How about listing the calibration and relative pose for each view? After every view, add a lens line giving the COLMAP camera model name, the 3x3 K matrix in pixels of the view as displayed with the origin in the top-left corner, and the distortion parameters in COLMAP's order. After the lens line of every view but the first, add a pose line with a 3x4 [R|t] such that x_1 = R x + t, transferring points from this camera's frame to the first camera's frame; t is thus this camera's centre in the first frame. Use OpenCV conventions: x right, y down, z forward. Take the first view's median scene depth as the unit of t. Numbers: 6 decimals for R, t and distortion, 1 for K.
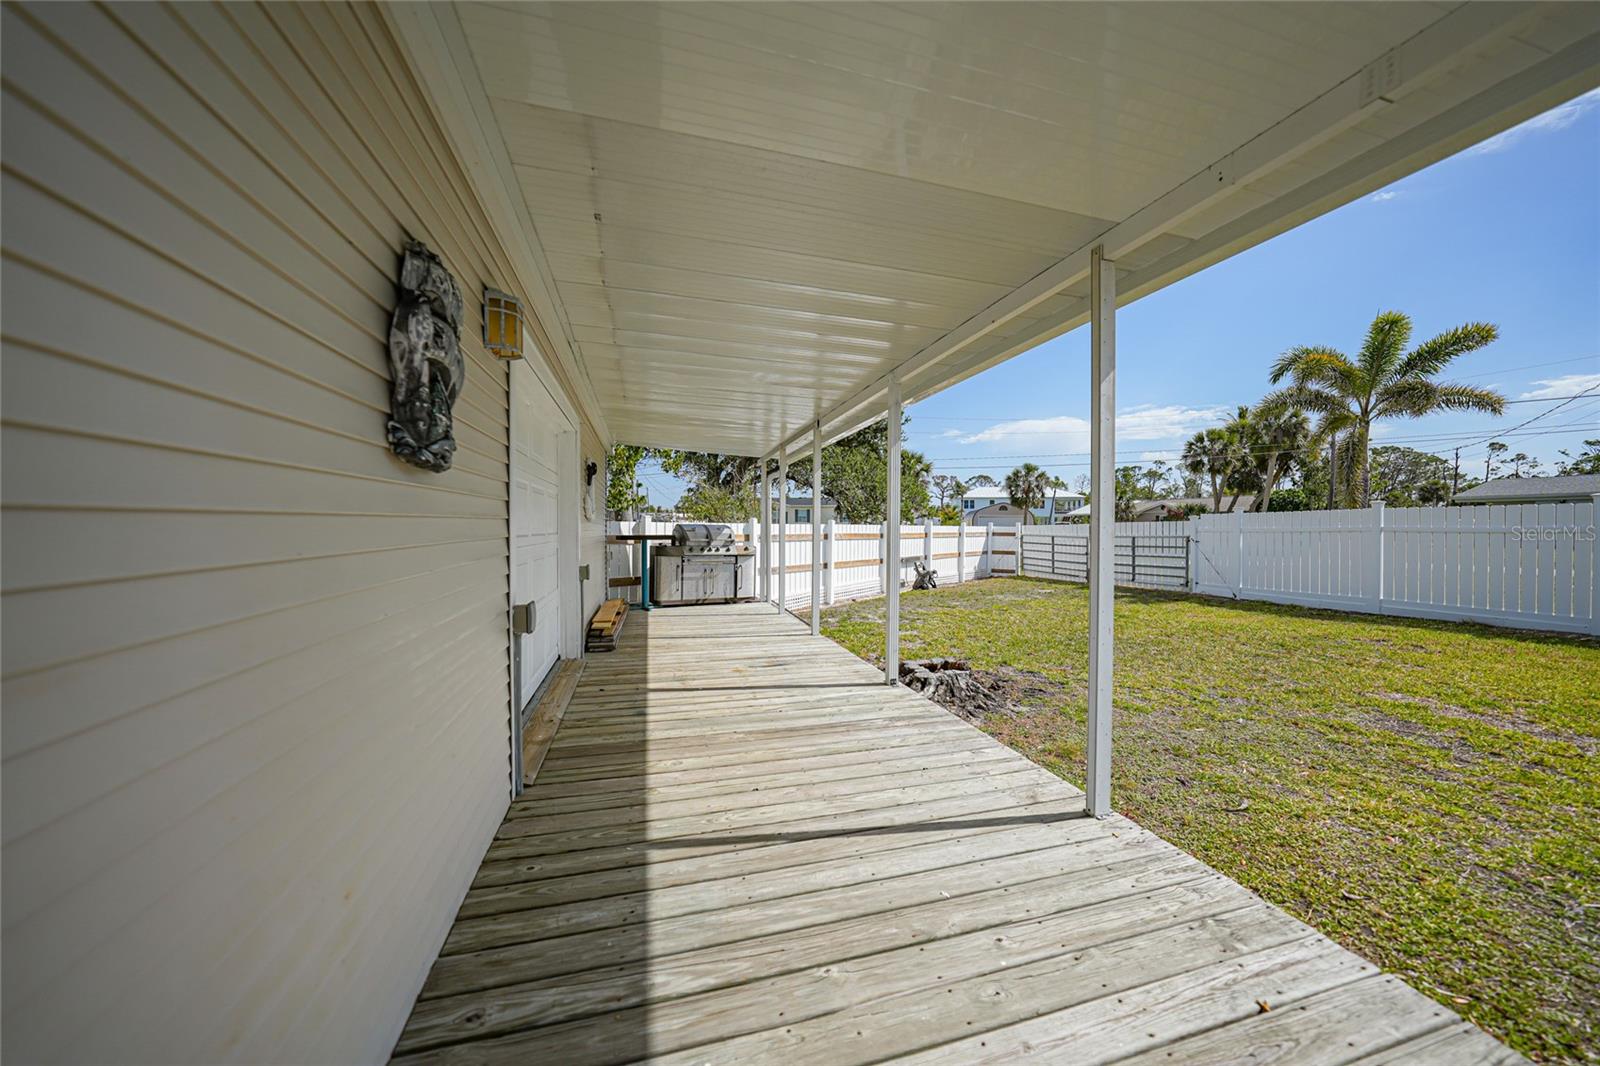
lens RADIAL K [[555.2, 0, 800.1], [0, 555.2, 528.1], [0, 0, 1]] dist [-0.026000, 0.006395]
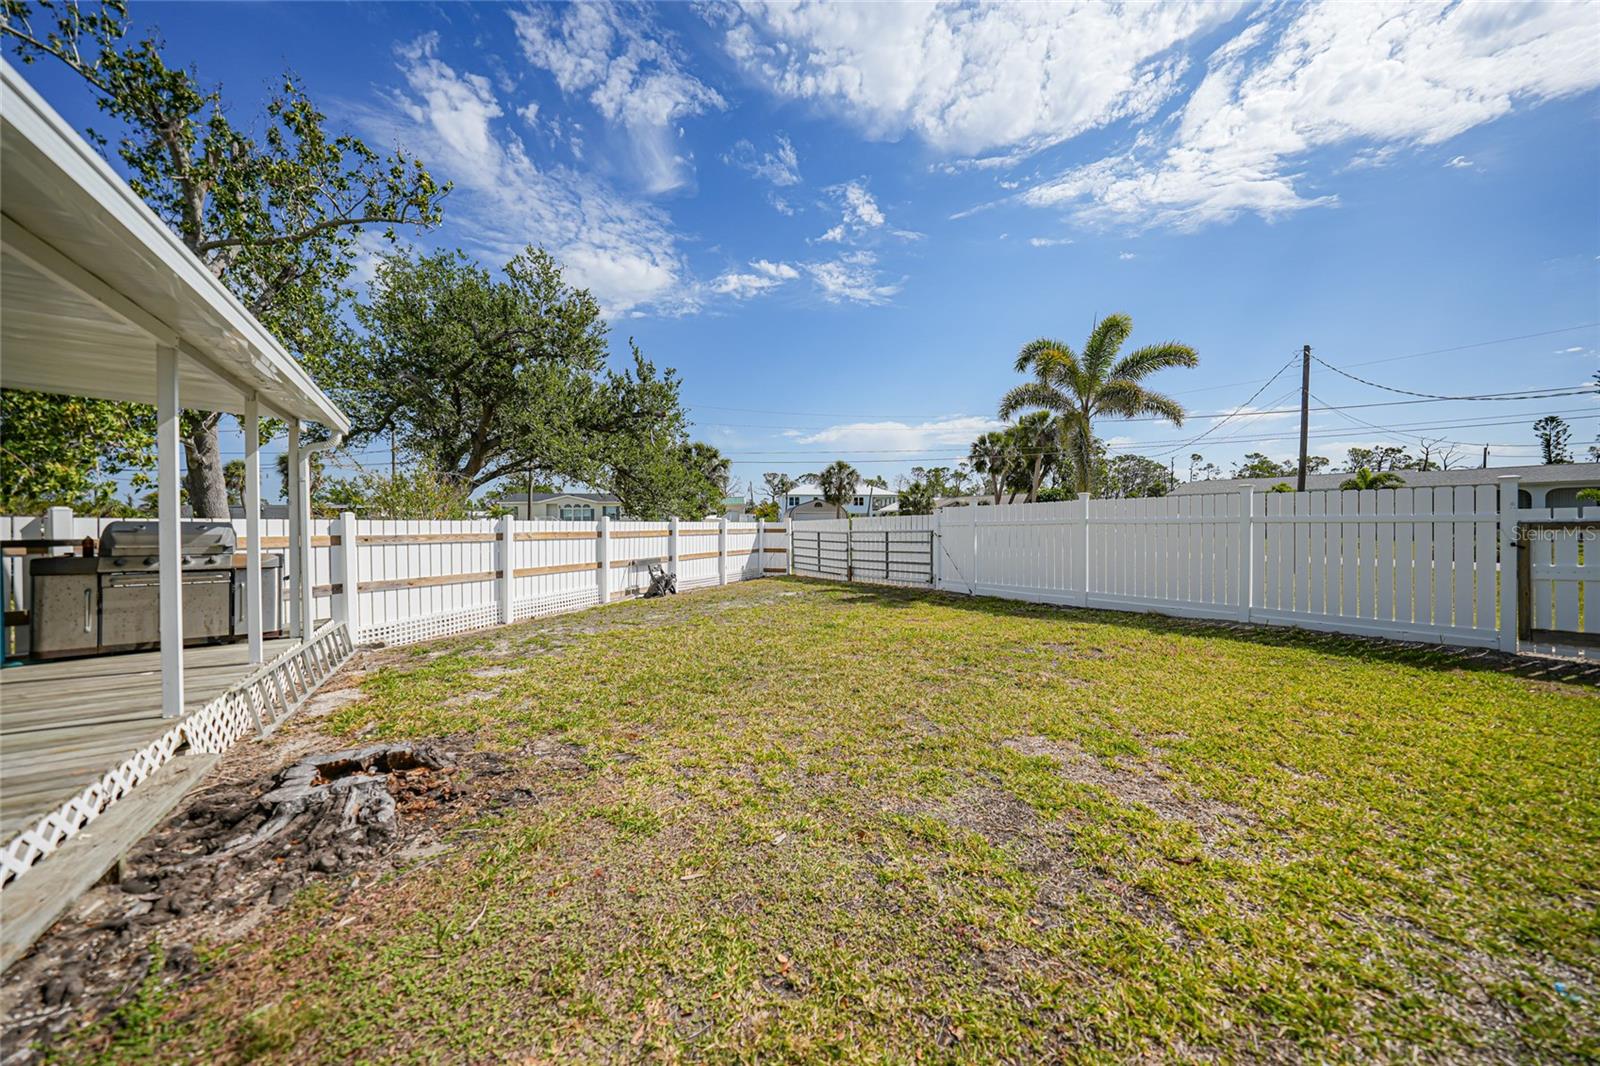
lens RADIAL K [[555.2, 0, 800.1], [0, 555.2, 528.1], [0, 0, 1]] dist [-0.026000, 0.006395]
pose [[0.960422, -0.010817, 0.278340, 0.088871], [0.009681, 0.999938, 0.005455, 0.001275], [-0.278382, -0.002544, 0.960467, 0.055689]]
